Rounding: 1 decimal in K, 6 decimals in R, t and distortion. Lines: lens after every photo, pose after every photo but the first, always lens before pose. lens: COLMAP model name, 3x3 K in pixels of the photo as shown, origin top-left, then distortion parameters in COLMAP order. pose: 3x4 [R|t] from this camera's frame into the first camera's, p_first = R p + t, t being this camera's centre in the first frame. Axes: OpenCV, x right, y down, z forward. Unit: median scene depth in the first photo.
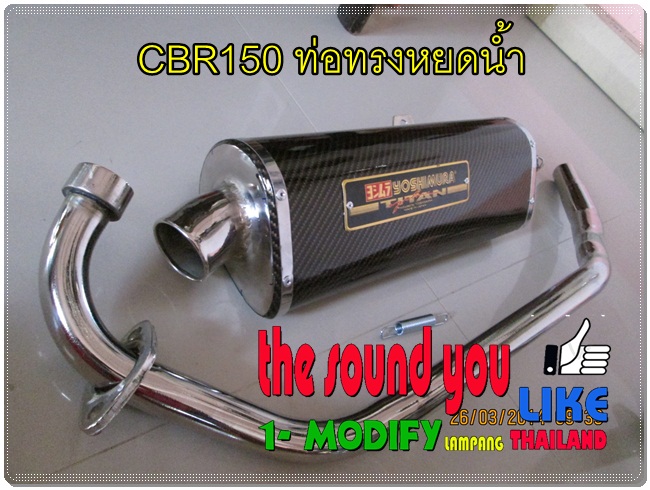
lens RADIAL K [[554.9, 0, 325.0], [0, 554.9, 245.0], [0, 0, 1]] dist [-0.004788, -0.000571]
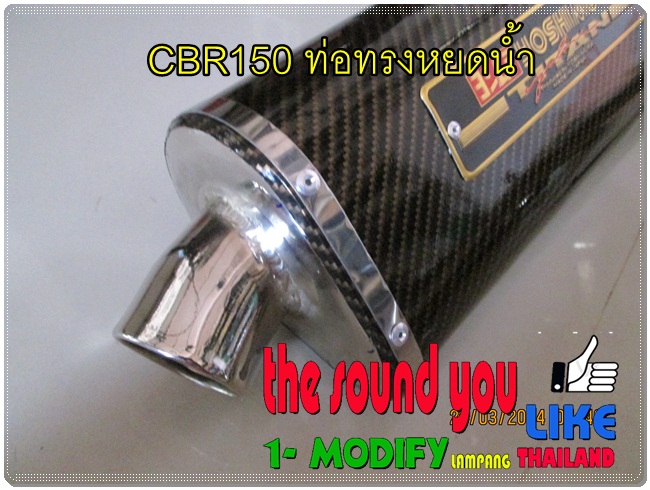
lens RADIAL K [[554.9, 0, 325.0], [0, 554.9, 245.0], [0, 0, 1]] dist [-0.004788, -0.000571]
pose [[0.890128, -0.394898, -0.227439, 0.014886], [0.420992, 0.903648, 0.078651, -0.065715], [0.174466, -0.165759, 0.970611, 0.489882]]
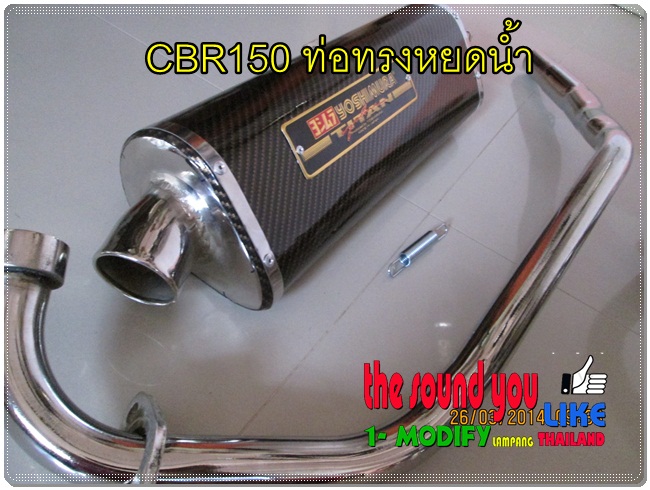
lens RADIAL K [[554.9, 0, 325.0], [0, 554.9, 245.0], [0, 0, 1]] dist [-0.004788, -0.000571]
pose [[0.914868, -0.401596, 0.041682, -0.014181], [0.398042, 0.914410, 0.073605, 0.014405], [-0.067674, -0.050748, 0.996416, 0.137985]]
